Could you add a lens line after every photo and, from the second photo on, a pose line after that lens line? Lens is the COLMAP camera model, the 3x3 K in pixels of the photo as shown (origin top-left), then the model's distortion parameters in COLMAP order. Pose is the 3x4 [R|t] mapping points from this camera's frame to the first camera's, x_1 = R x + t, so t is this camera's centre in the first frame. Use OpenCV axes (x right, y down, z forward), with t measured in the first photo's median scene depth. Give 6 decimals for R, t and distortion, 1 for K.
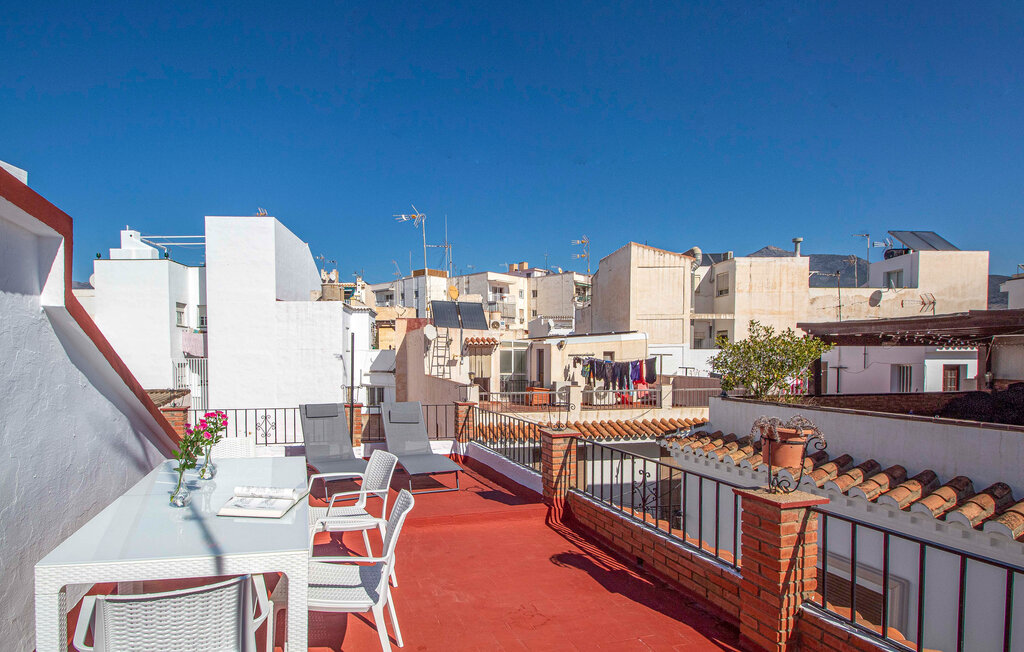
lens RADIAL K [[581.0, 0, 425.7], [0, 581.0, 368.0], [0, 0, 1]] dist [-0.003532, -0.001849]
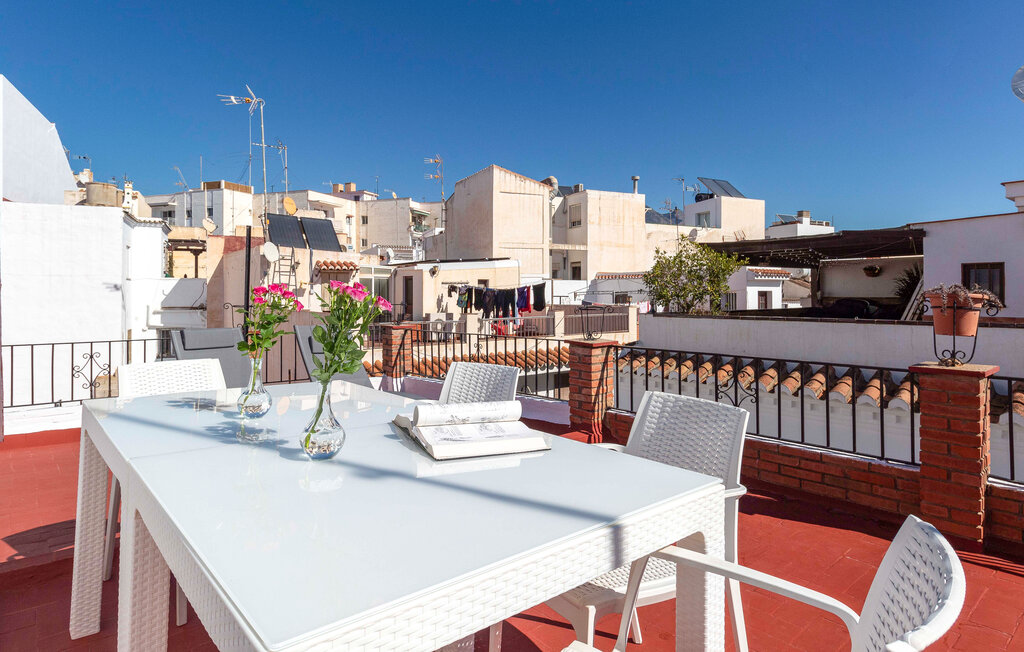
lens RADIAL K [[635.0, 0, 510.6], [0, 635.0, 291.3], [0, 0, 1]] dist [-0.002540, -0.001716]
pose [[0.867704, 0.005072, 0.497056, -0.132525], [0.018519, 0.998924, -0.042523, 0.031397], [-0.496737, 0.046102, 0.866676, 0.115451]]
